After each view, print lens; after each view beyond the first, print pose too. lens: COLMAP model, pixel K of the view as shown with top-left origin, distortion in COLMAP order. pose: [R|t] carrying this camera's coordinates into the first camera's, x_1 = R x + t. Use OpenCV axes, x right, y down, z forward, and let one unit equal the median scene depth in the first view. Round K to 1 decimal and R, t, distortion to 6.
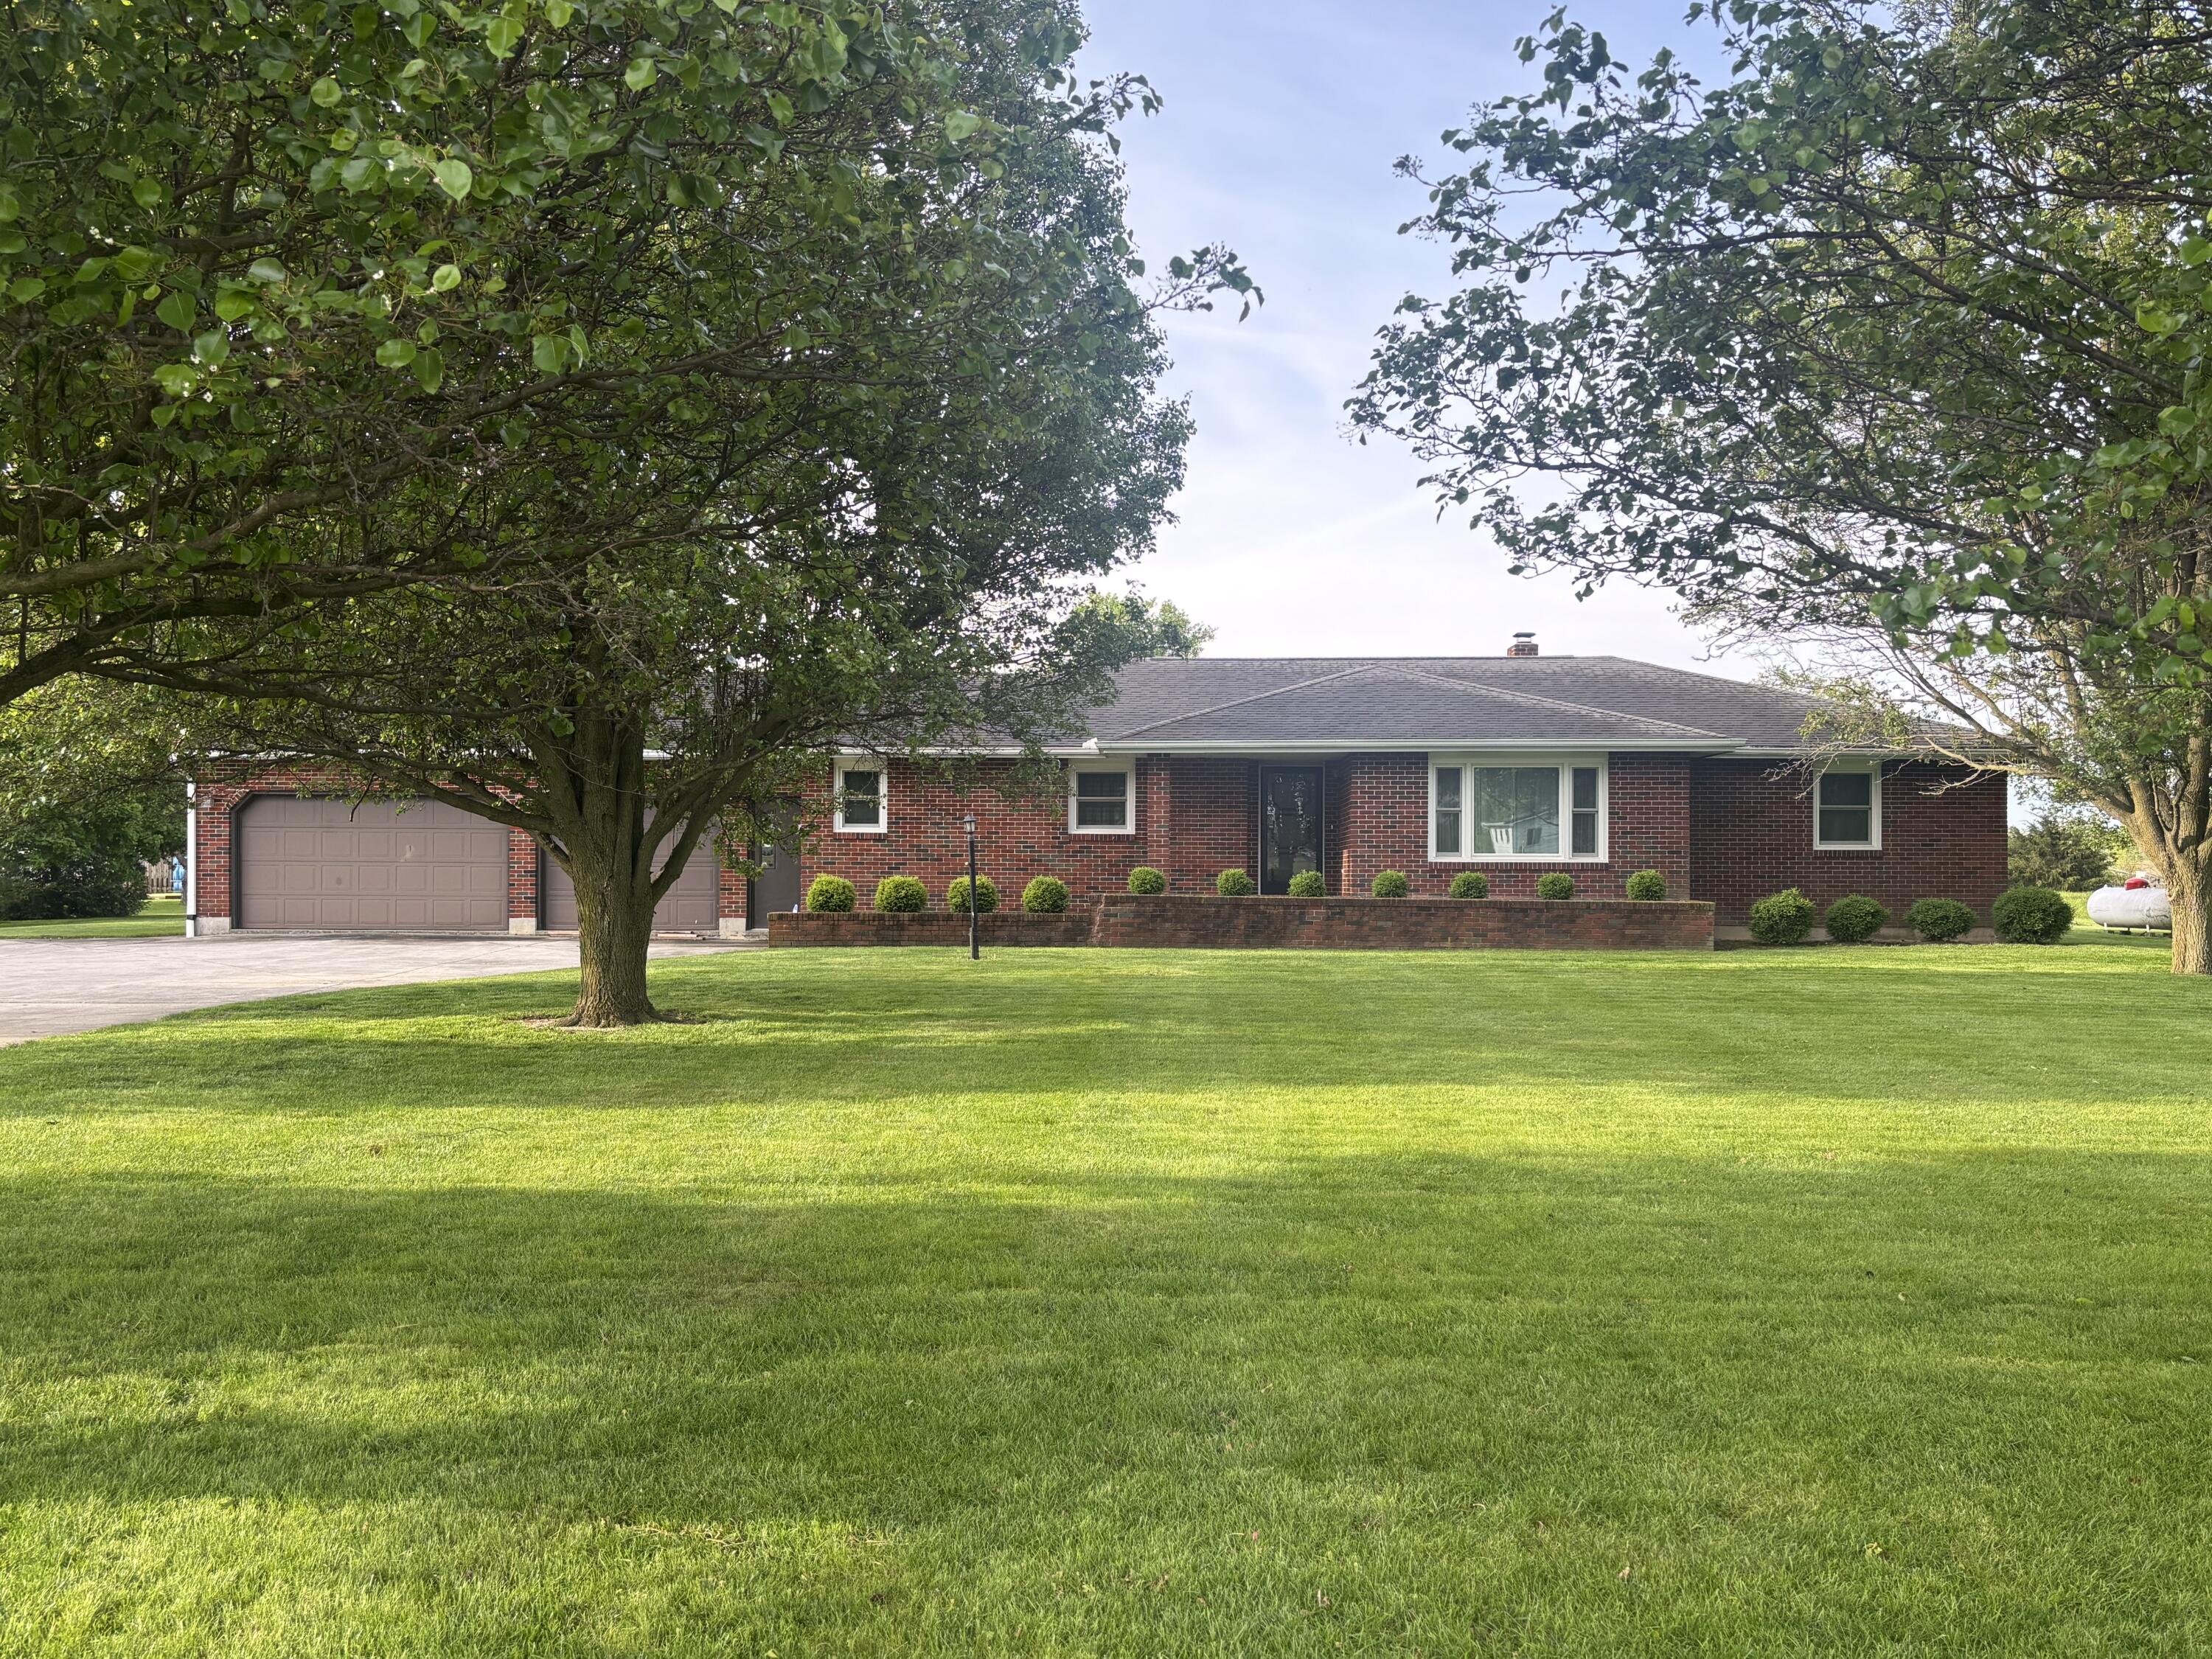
lens RADIAL K [[1983.0, 0, 1106.0], [0, 1983.0, 820.2], [0, 0, 1]] dist [0.075110, -0.011201]
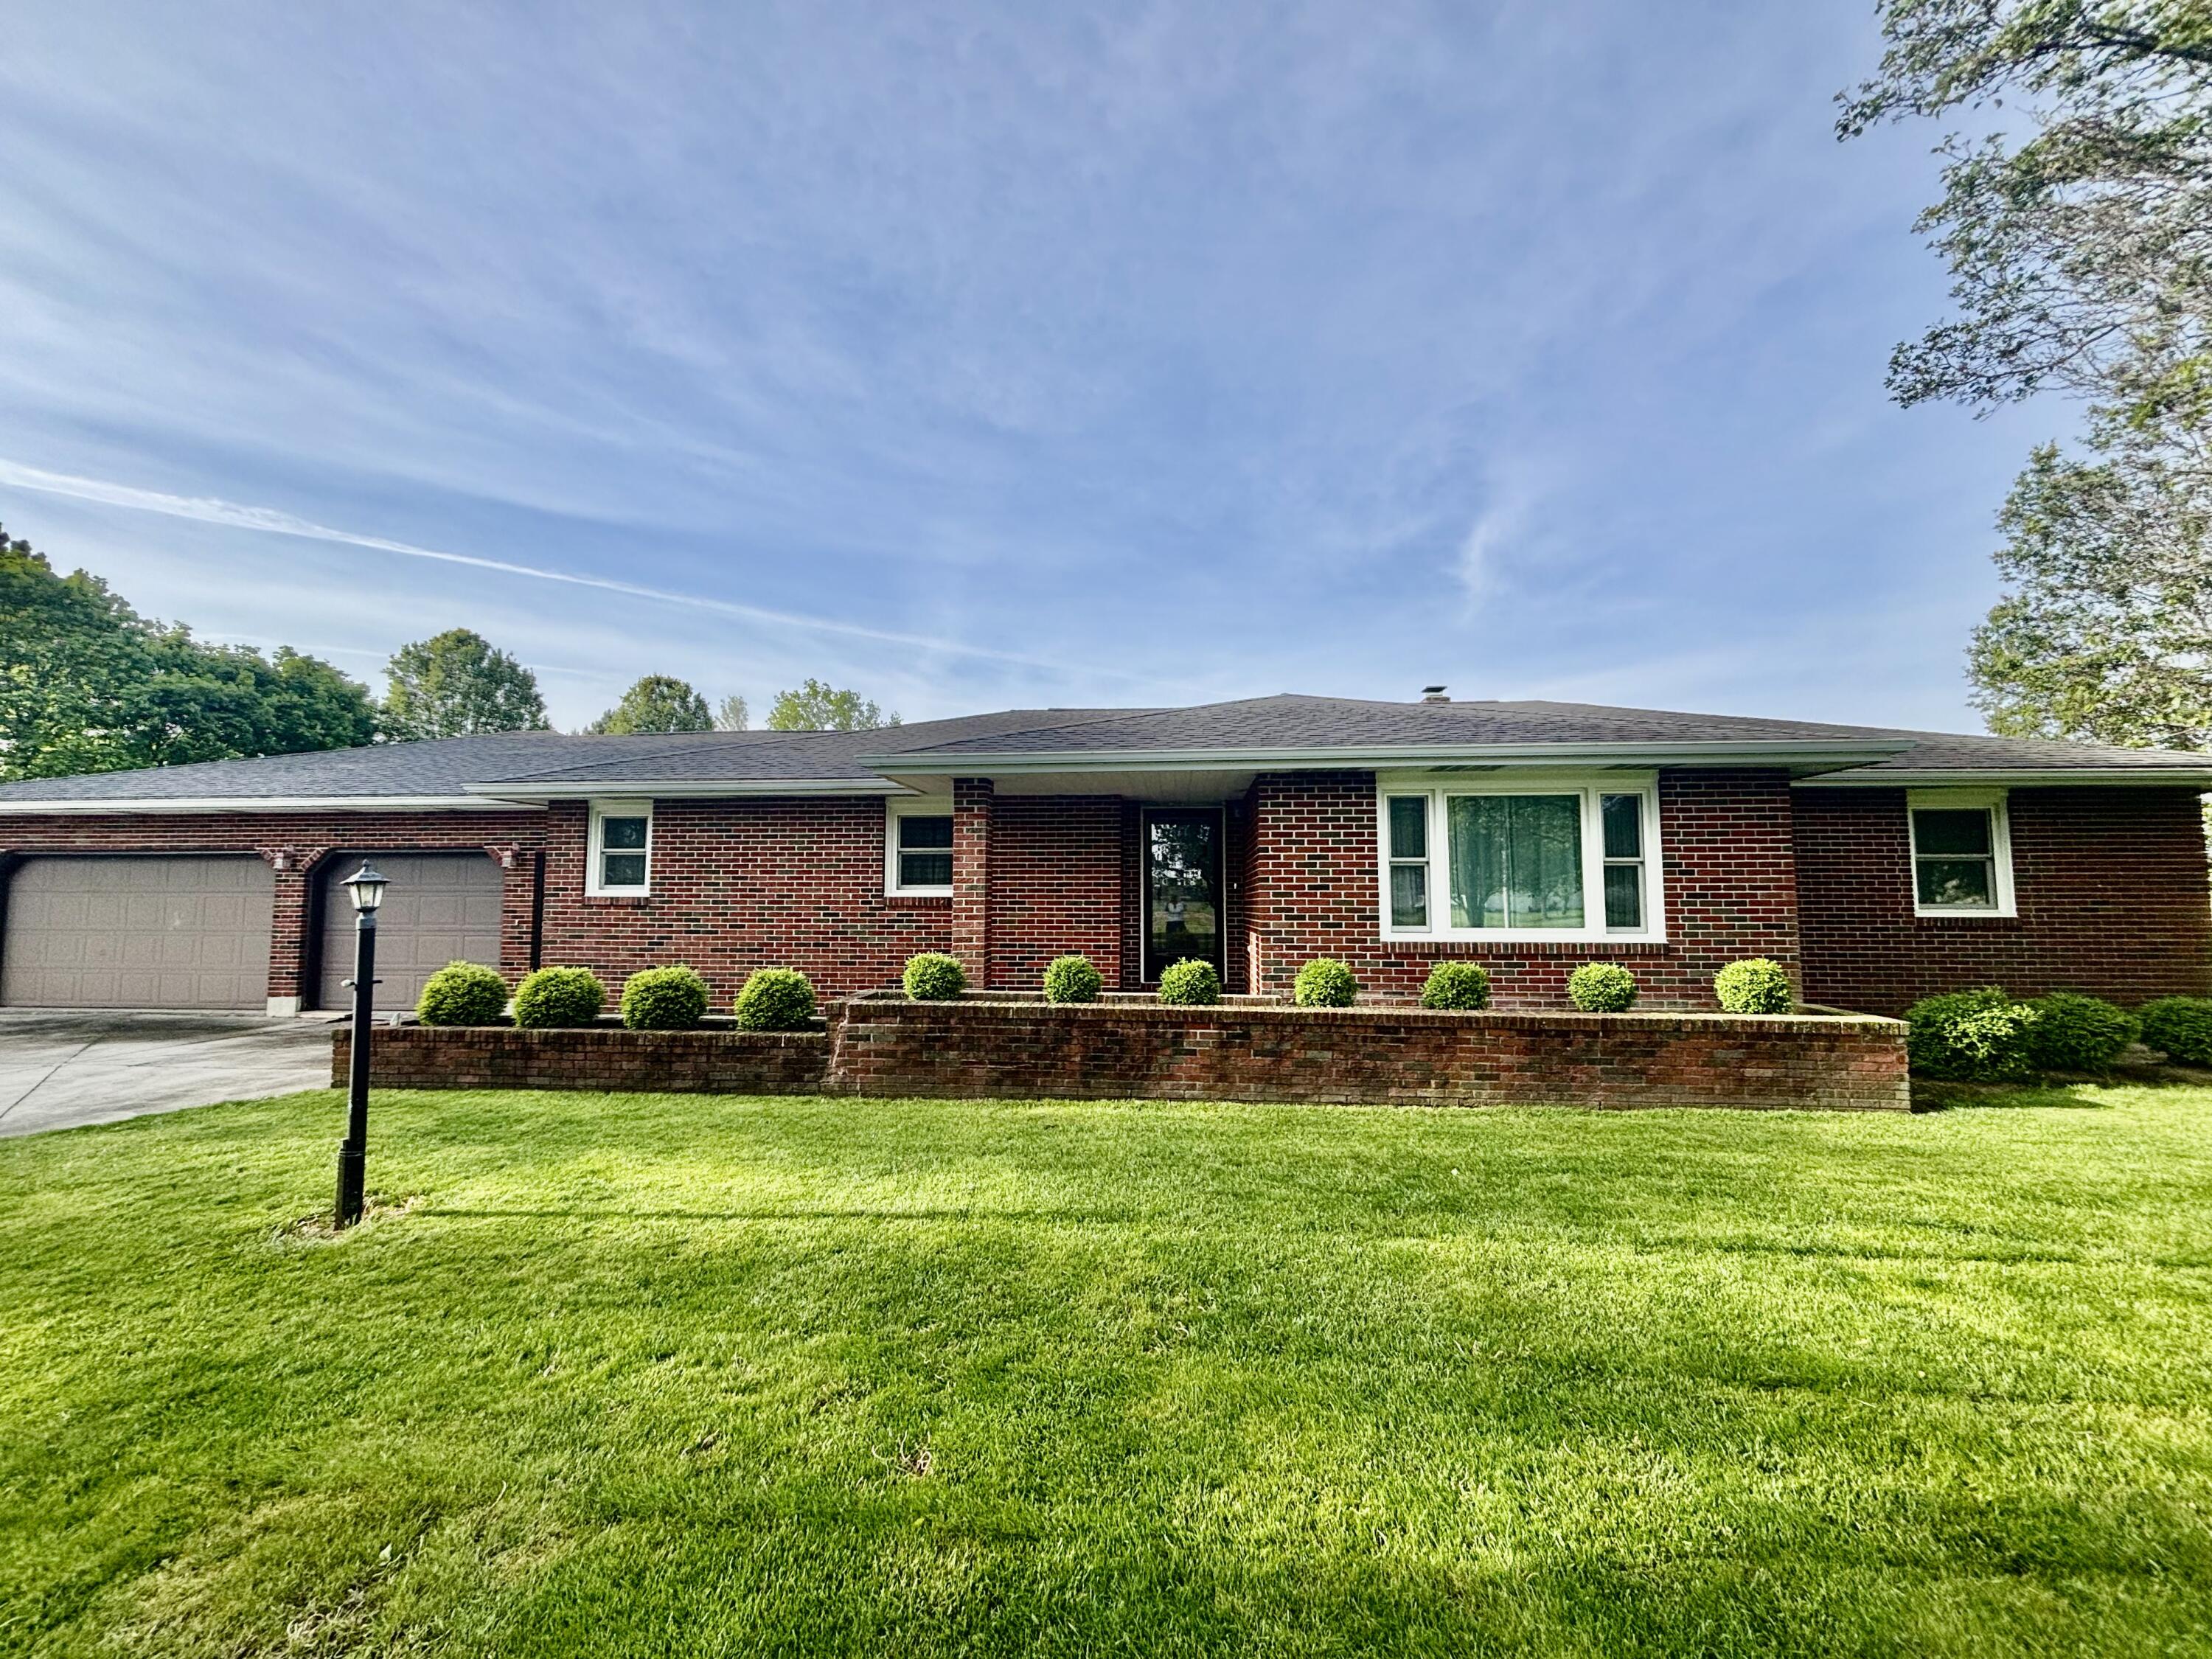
lens RADIAL K [[907.2, 0, 1119.7], [0, 907.2, 824.6], [0, 0, 1]] dist [0.003148, 0.000327]
pose [[0.999406, -0.005641, -0.034009, 0.087354], [0.003552, 0.998120, -0.061183, 0.000702], [0.034290, 0.061026, 0.997547, 0.699067]]
